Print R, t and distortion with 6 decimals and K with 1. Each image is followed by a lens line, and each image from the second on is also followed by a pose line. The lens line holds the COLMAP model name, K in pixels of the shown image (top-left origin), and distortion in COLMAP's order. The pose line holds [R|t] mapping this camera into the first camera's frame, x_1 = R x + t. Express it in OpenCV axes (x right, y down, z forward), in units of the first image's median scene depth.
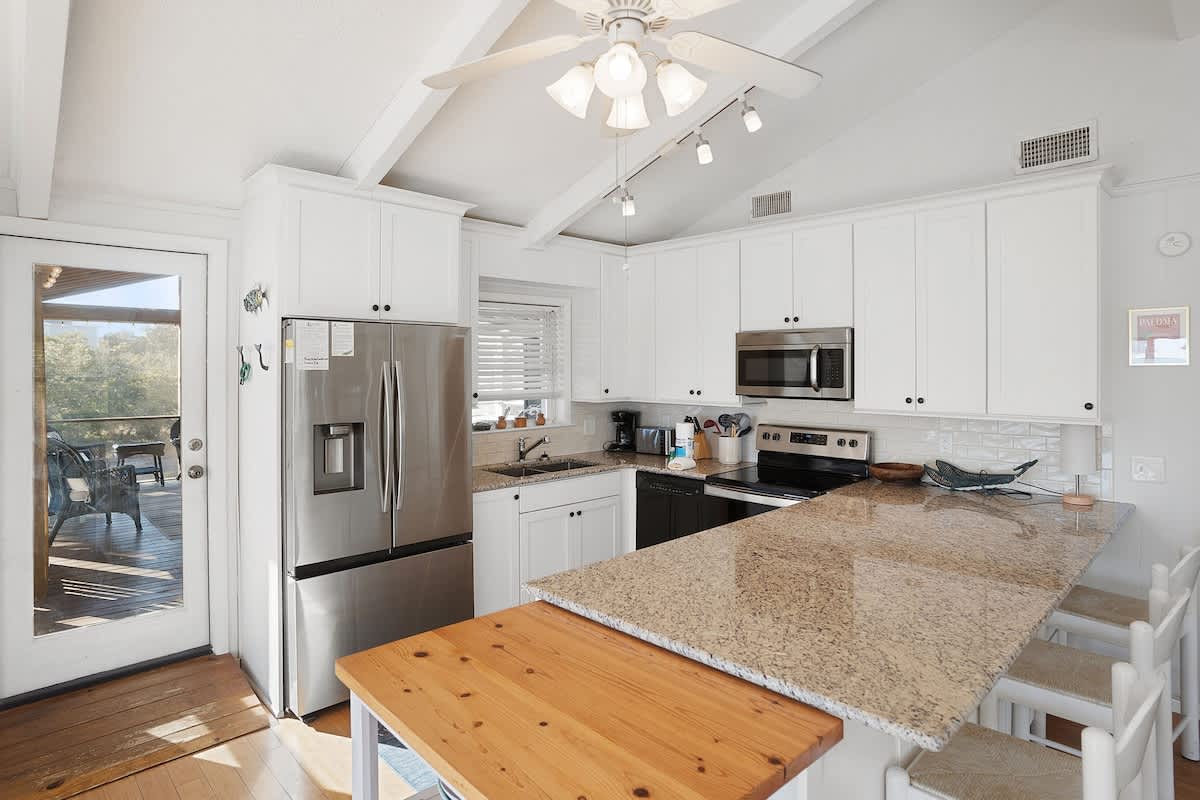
lens RADIAL K [[653.9, 0, 630.2], [0, 653.9, 371.8], [0, 0, 1]] dist [-0.021315, 0.000753]
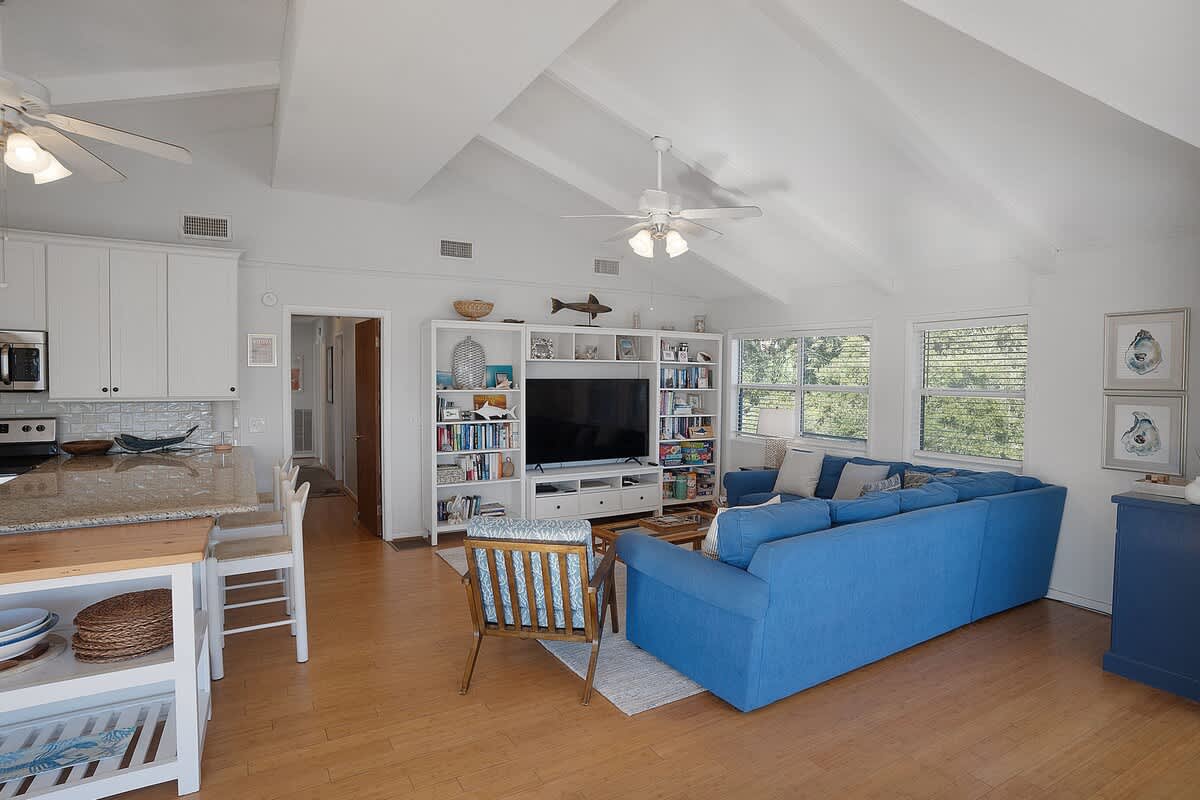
lens RADIAL K [[651.2, 0, 610.1], [0, 651.2, 391.7], [0, 0, 1]] dist [-0.056934, 0.022900]
pose [[0.271397, -0.018798, 0.962284, -0.505796], [-0.003554, 0.999783, 0.020533, 0.016382], [-0.962461, -0.008993, 0.271272, -0.325187]]
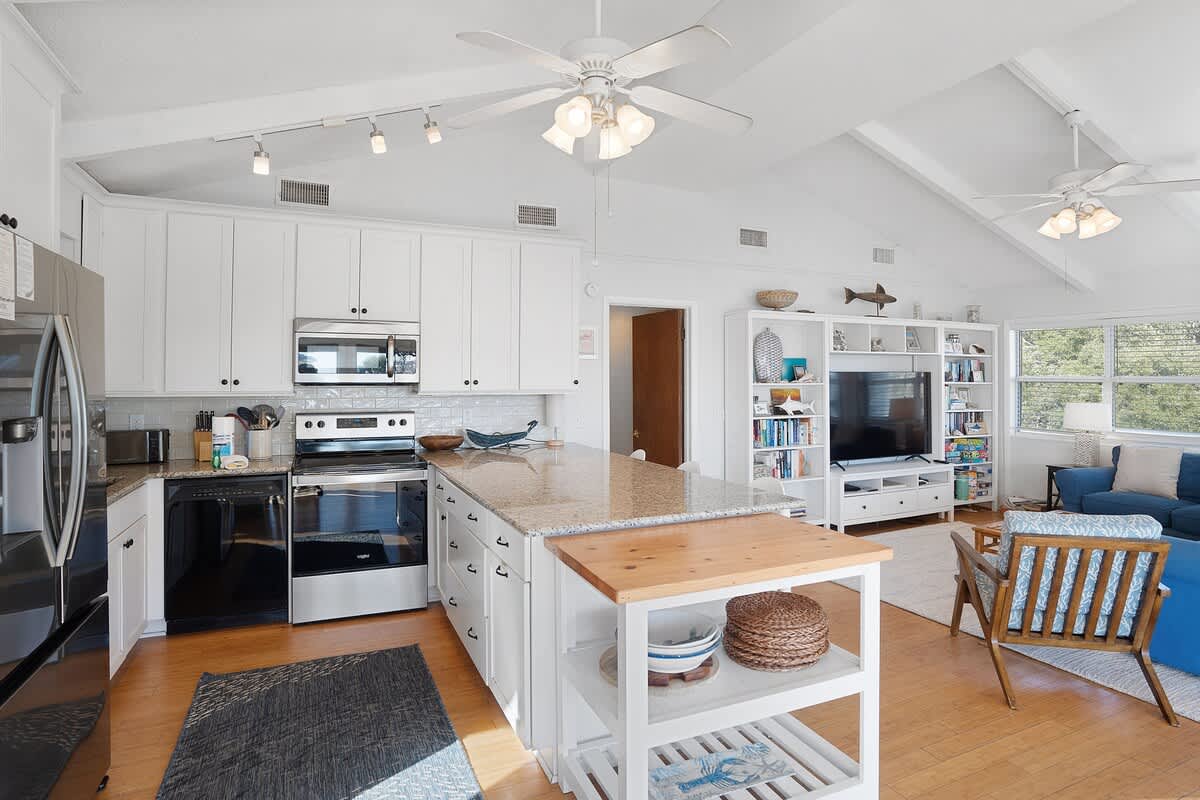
lens RADIAL K [[651.2, 0, 591.7], [0, 651.2, 378.2], [0, 0, 1]] dist [-0.056934, 0.022900]
pose [[0.368016, 0.005435, 0.929804, -0.638606], [0.004580, 0.999960, -0.007658, 0.043209], [-0.929808, 0.007077, 0.367977, 0.277408]]
